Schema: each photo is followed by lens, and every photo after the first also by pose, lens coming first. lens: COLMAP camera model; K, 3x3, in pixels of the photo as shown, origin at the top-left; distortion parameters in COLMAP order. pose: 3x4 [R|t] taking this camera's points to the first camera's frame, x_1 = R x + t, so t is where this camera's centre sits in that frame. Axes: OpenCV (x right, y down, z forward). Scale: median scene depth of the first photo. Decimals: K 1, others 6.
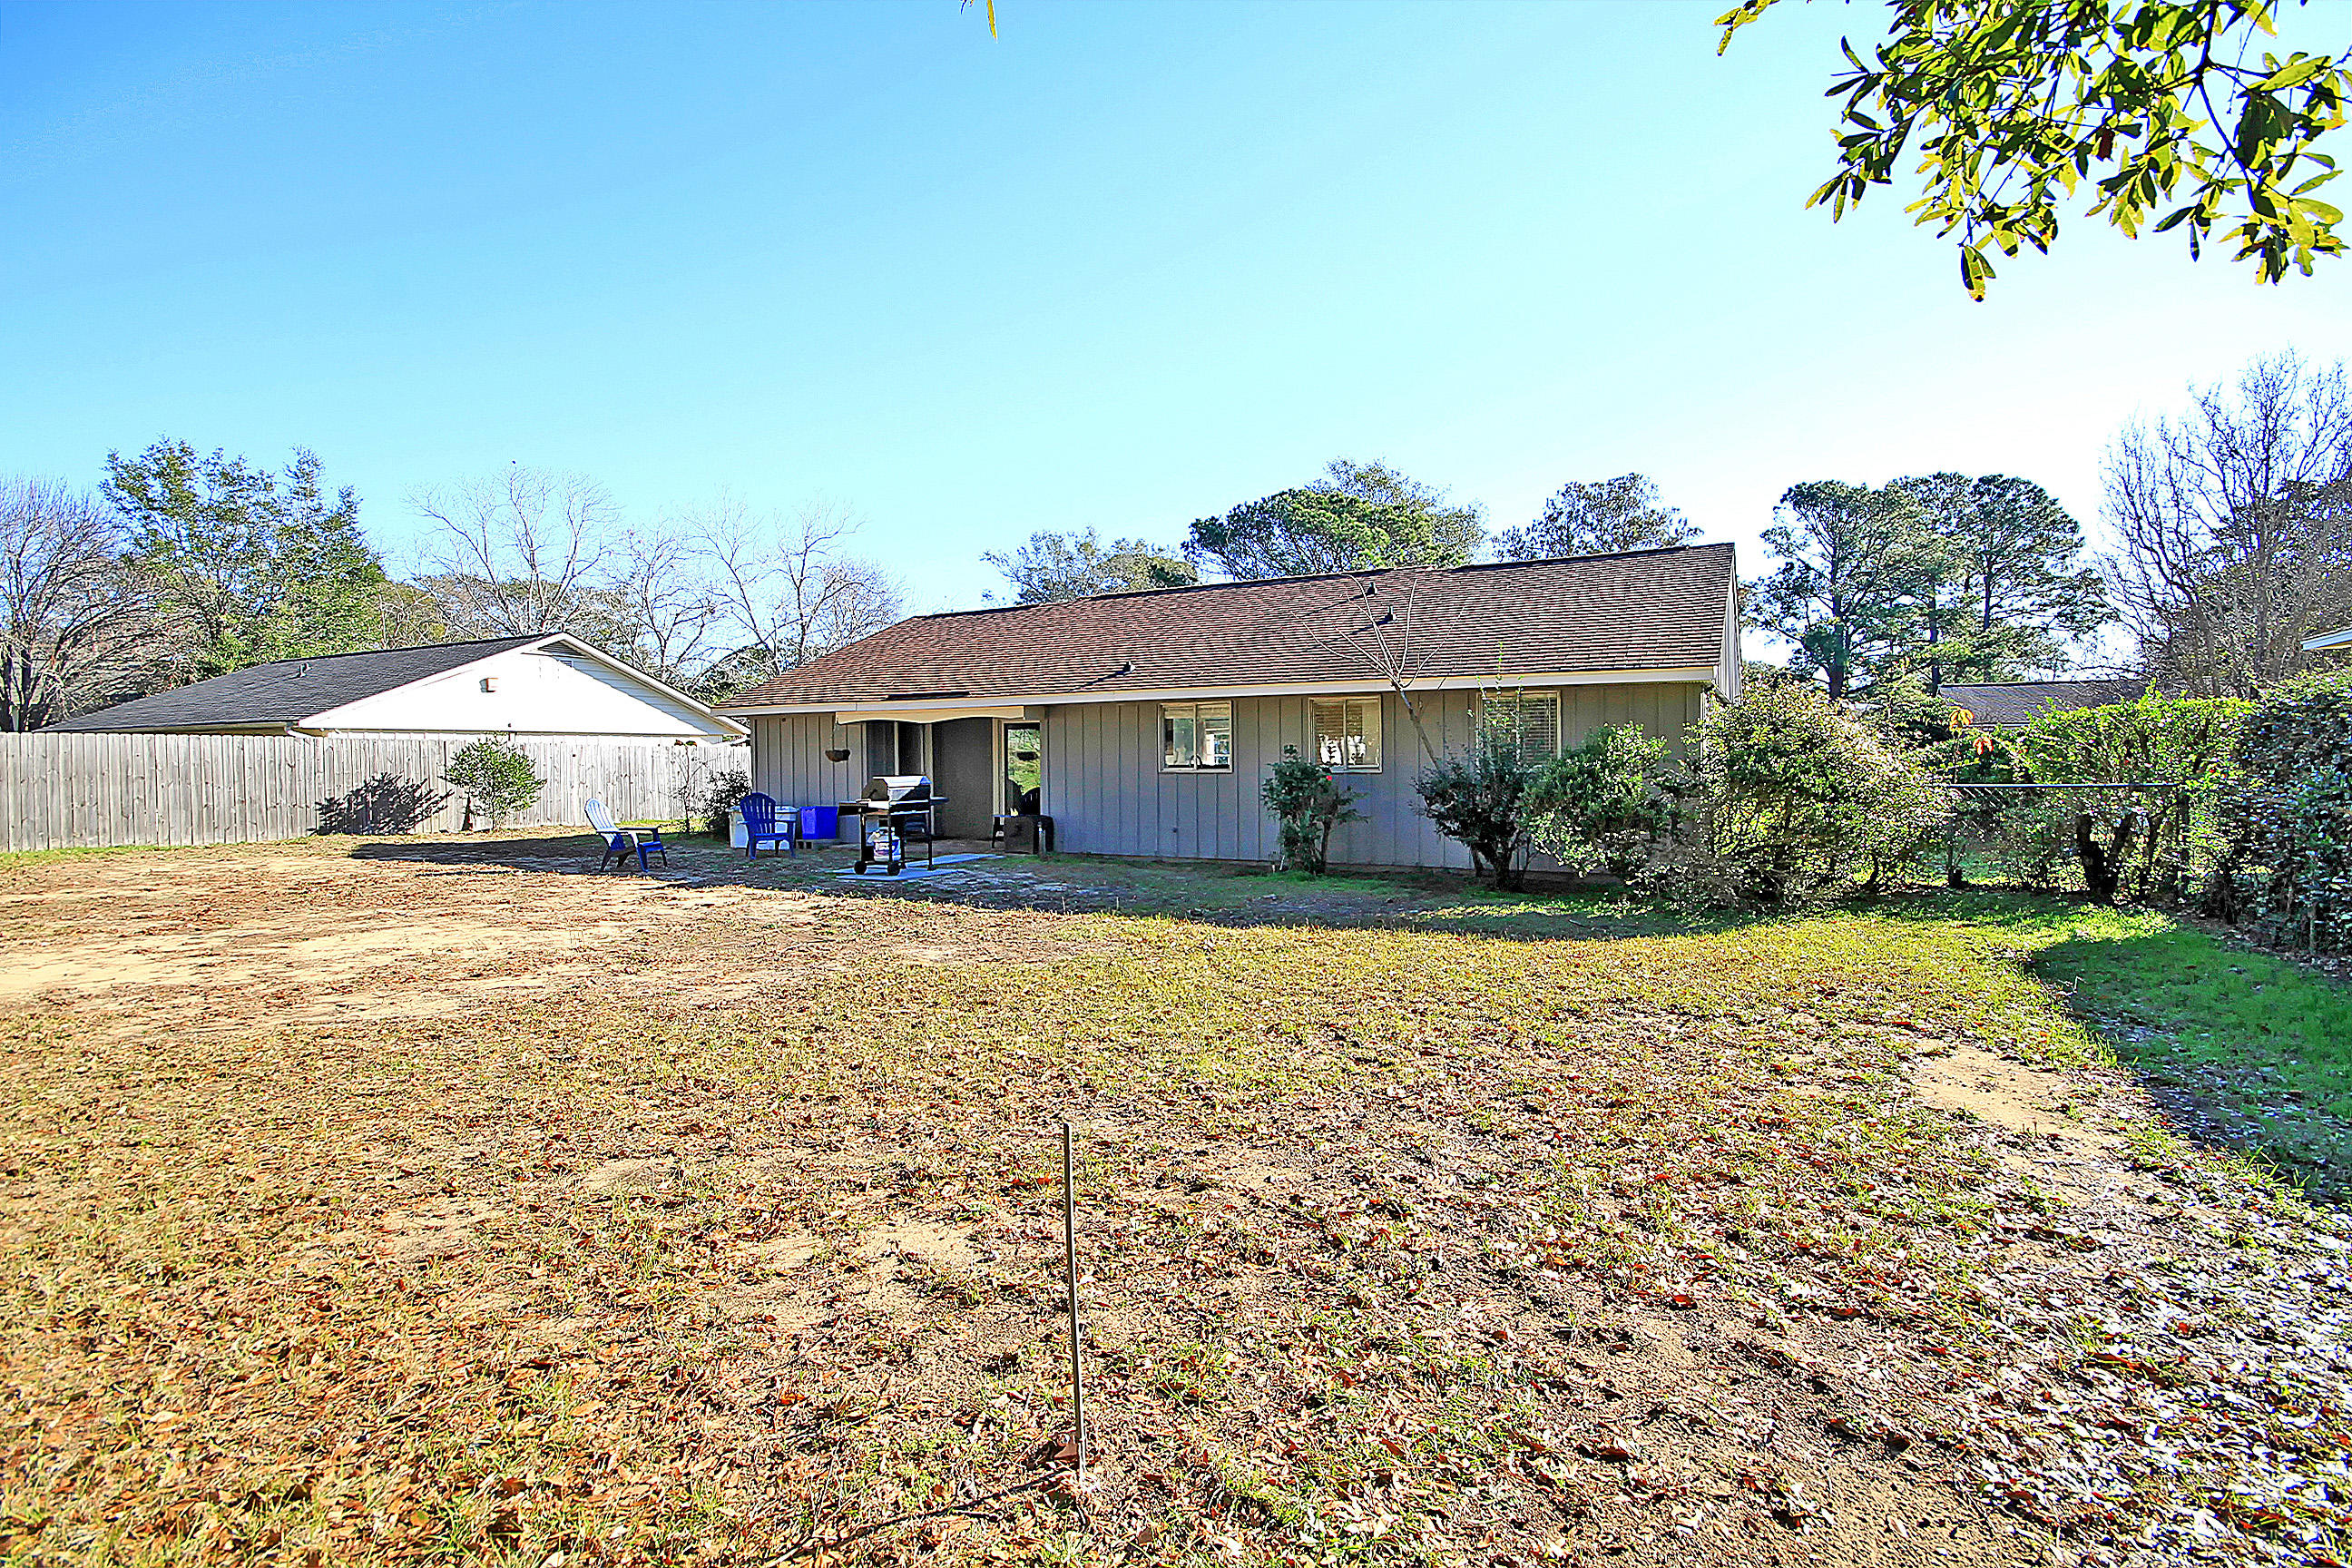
lens RADIAL K [[1161.2, 0, 1187.9], [0, 1161.2, 756.9], [0, 0, 1]] dist [-0.001813, -0.000989]
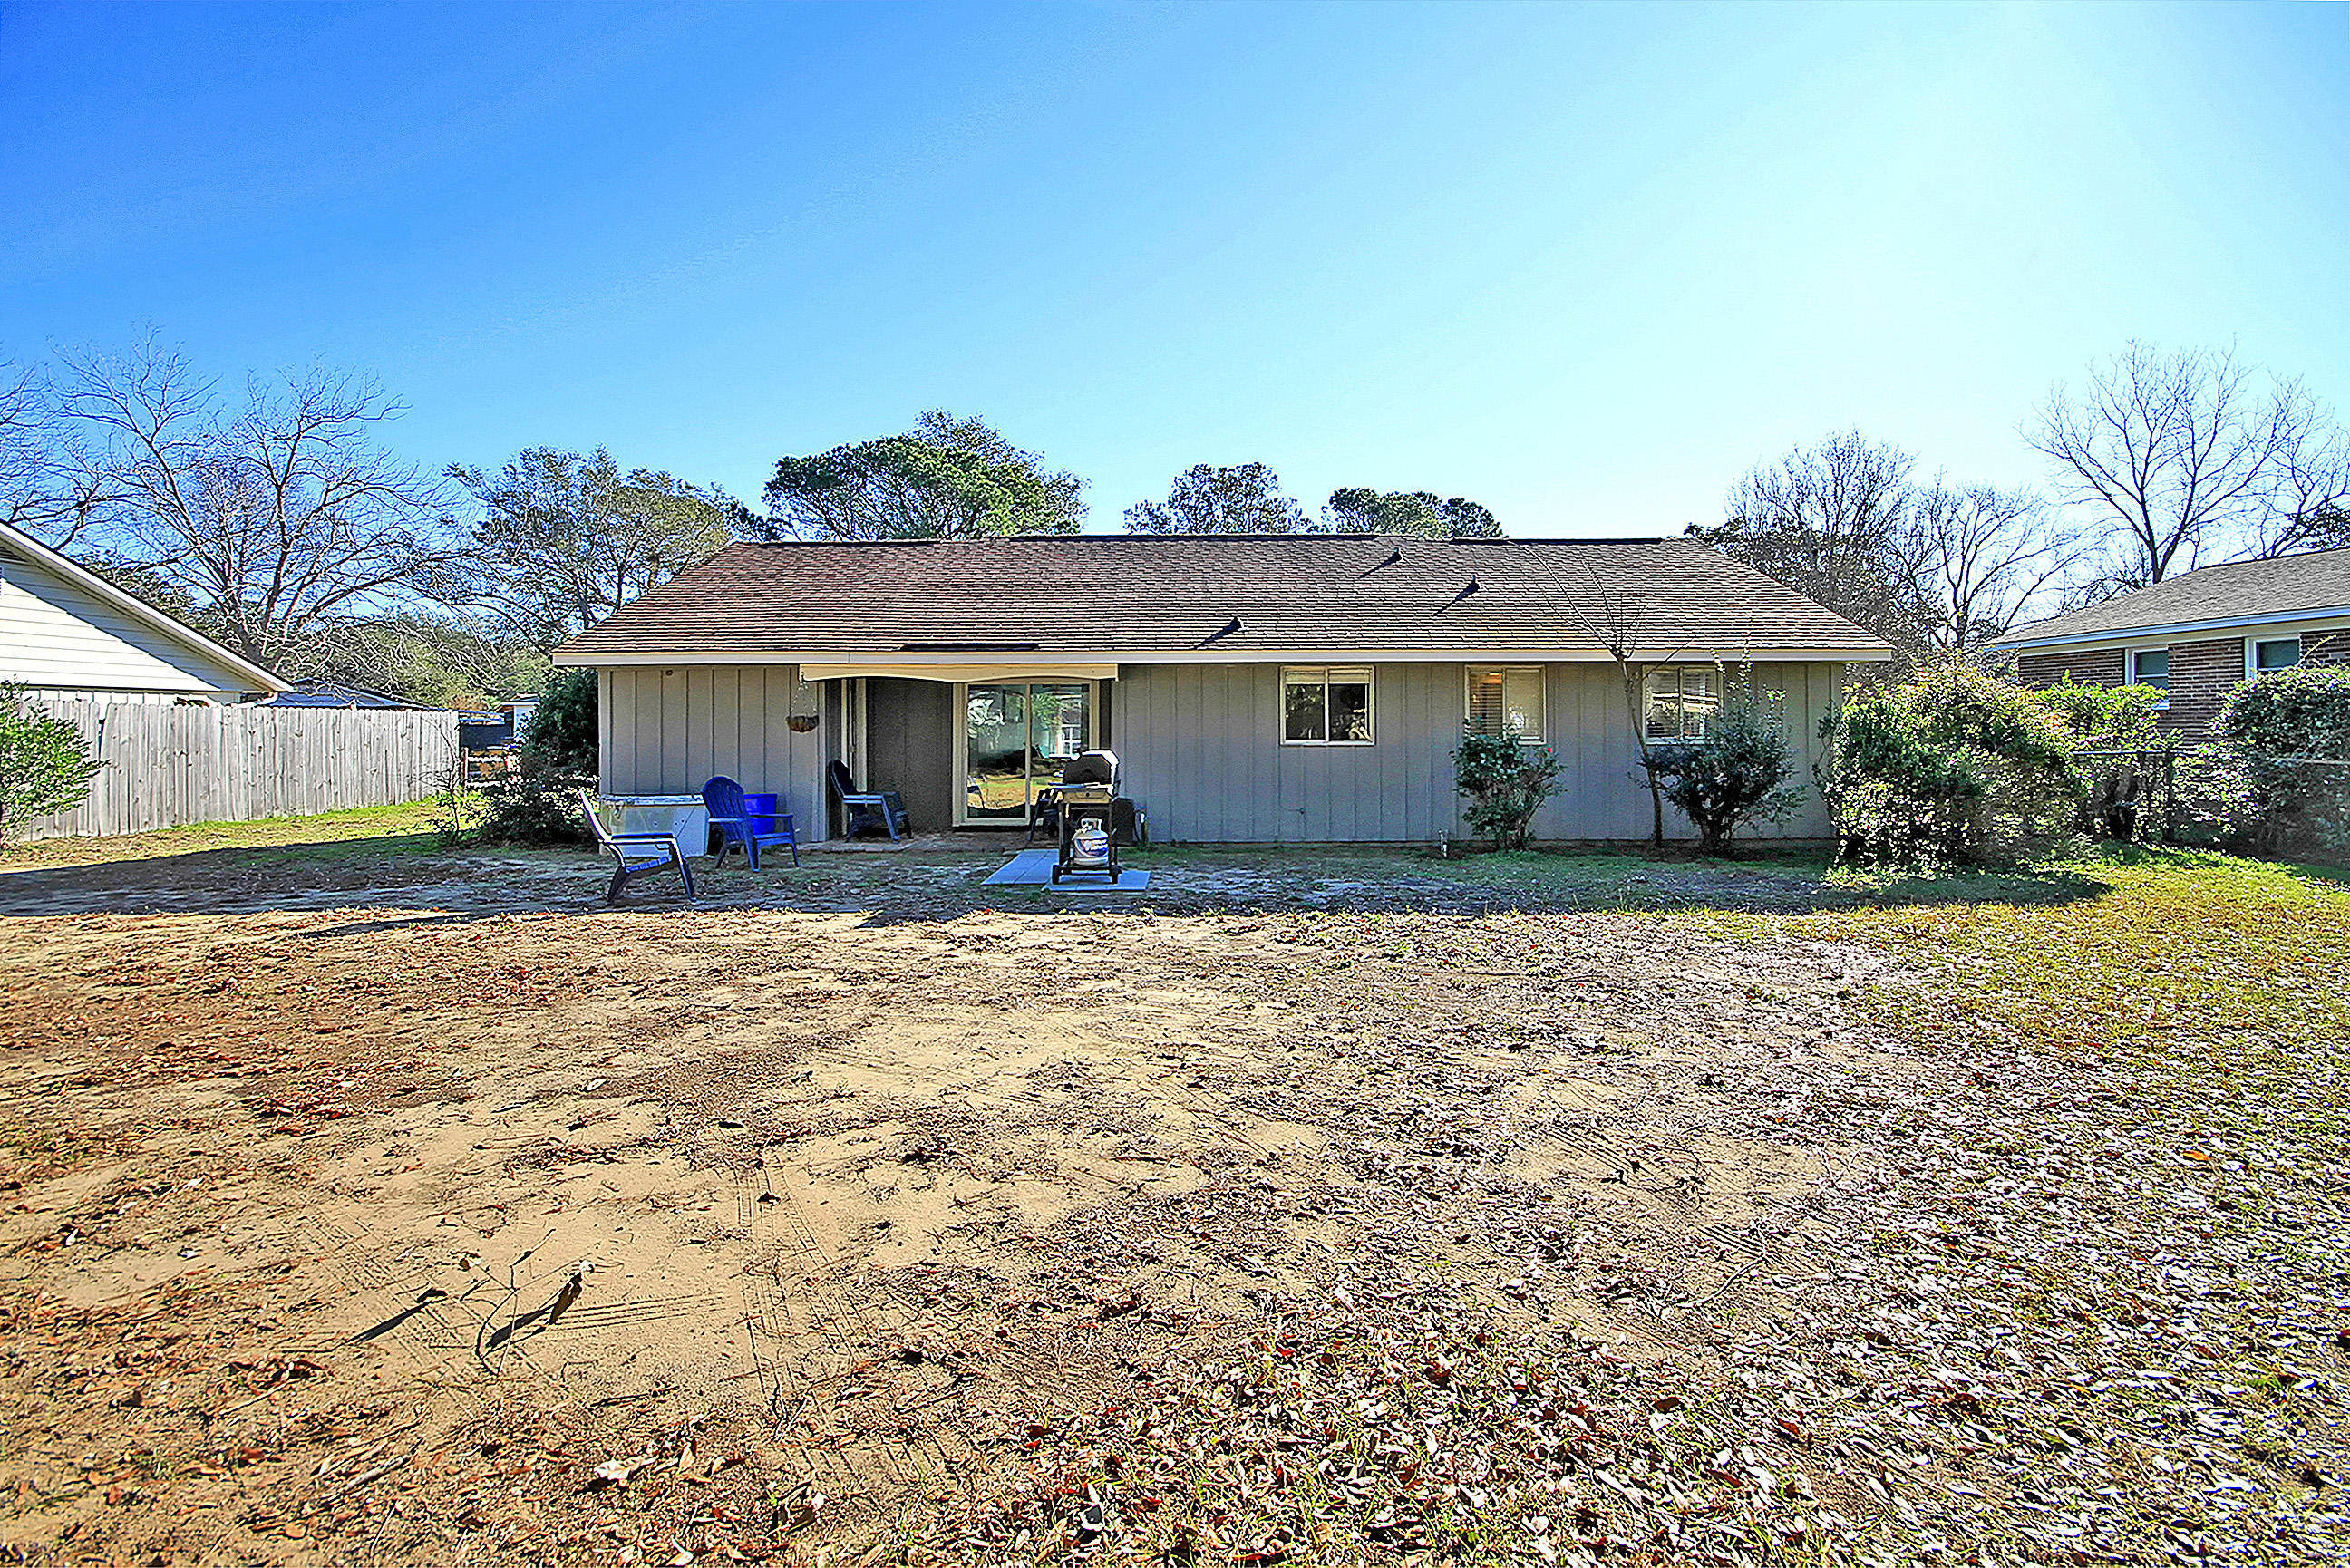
lens RADIAL K [[1160.1, 0, 1186.9], [0, 1160.1, 756.9], [0, 0, 1]] dist [-0.001813, -0.000989]
pose [[0.875103, -0.006980, 0.483886, -0.412692], [-0.004791, 0.999722, 0.023085, 0.001940], [-0.483913, -0.022520, 0.874827, 0.209937]]
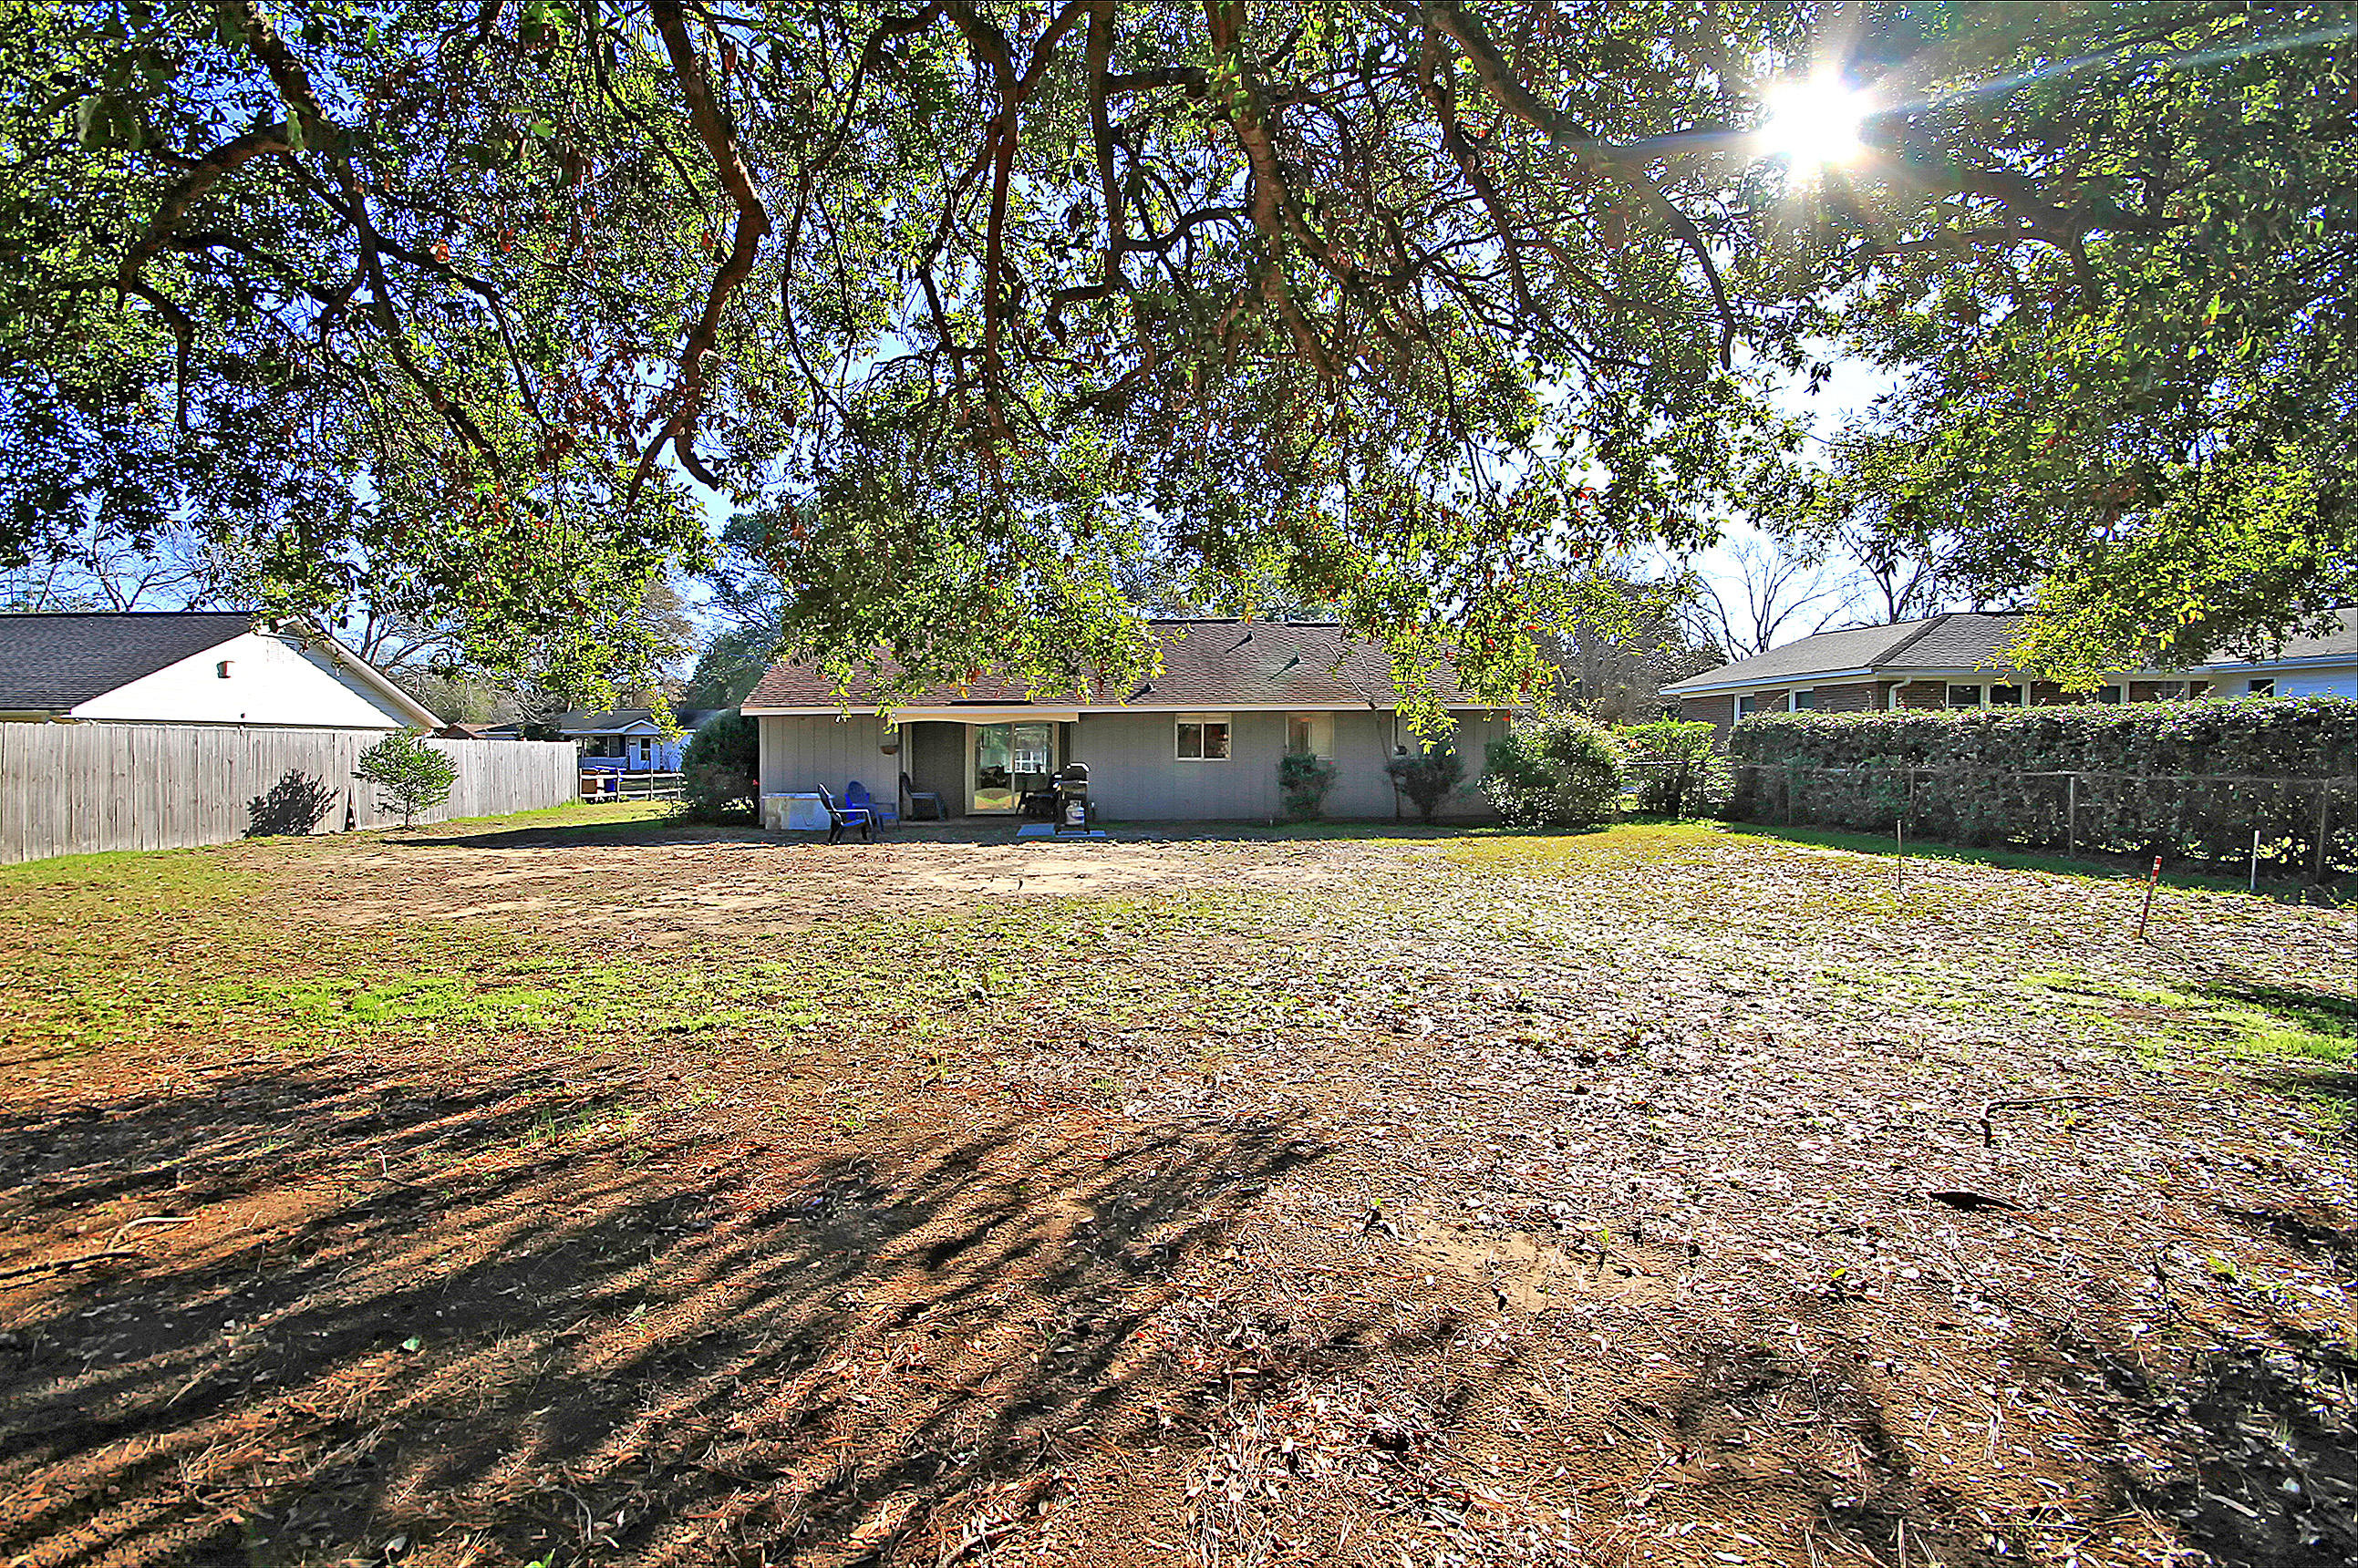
lens RADIAL K [[1164.1, 0, 1191.0], [0, 1164.1, 756.8], [0, 0, 1]] dist [-0.001813, -0.000989]
pose [[0.824426, -0.003397, 0.565960, -0.661156], [0.001506, 0.999992, 0.003809, 0.001736], [-0.565968, -0.002288, 0.824424, -0.161435]]
